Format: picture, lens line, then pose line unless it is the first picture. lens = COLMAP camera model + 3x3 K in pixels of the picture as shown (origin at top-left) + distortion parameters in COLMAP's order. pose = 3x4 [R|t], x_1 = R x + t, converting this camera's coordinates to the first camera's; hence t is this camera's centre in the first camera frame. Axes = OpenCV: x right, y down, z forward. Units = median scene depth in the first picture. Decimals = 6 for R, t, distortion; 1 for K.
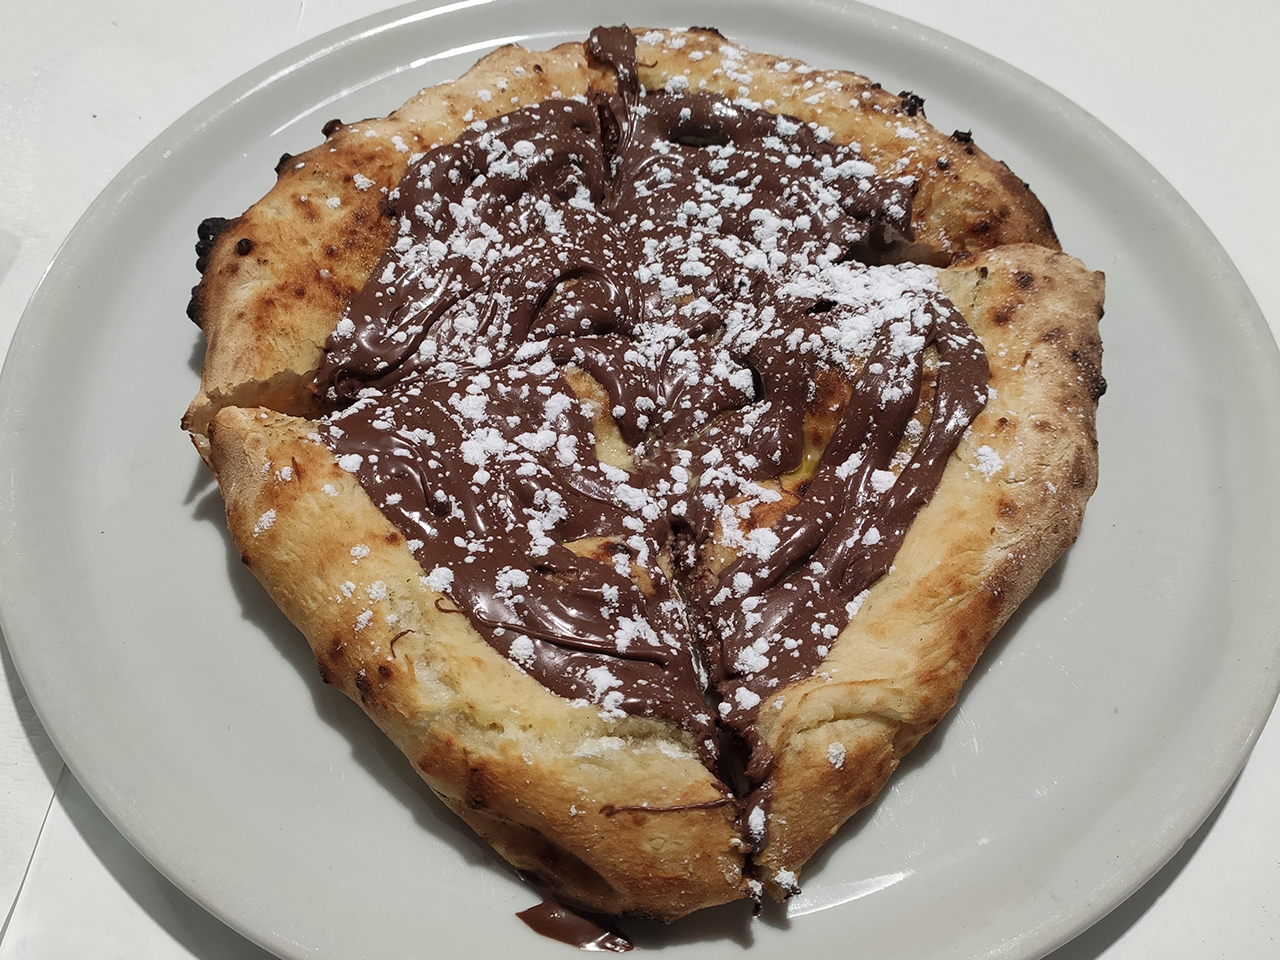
lens RADIAL K [[1287.0, 0, 658.5], [0, 1287.0, 438.9], [0, 0, 1]] dist [0.058486, -0.163480]
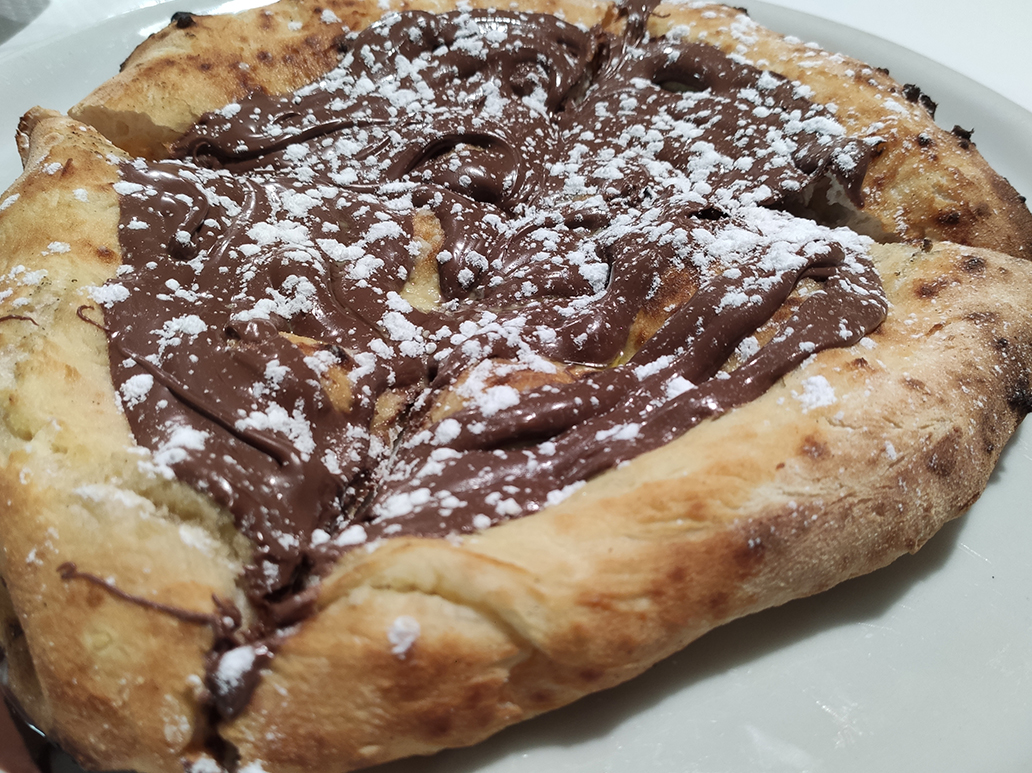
lens RADIAL K [[1037.7, 0, 530.9], [0, 1037.7, 353.3], [0, 0, 1]] dist [0.058486, -0.163480]
pose [[0.912030, 0.292338, -0.287646, 0.231680], [-0.350292, 0.920028, -0.175623, 0.134725], [0.213301, 0.260933, 0.941497, 0.343722]]
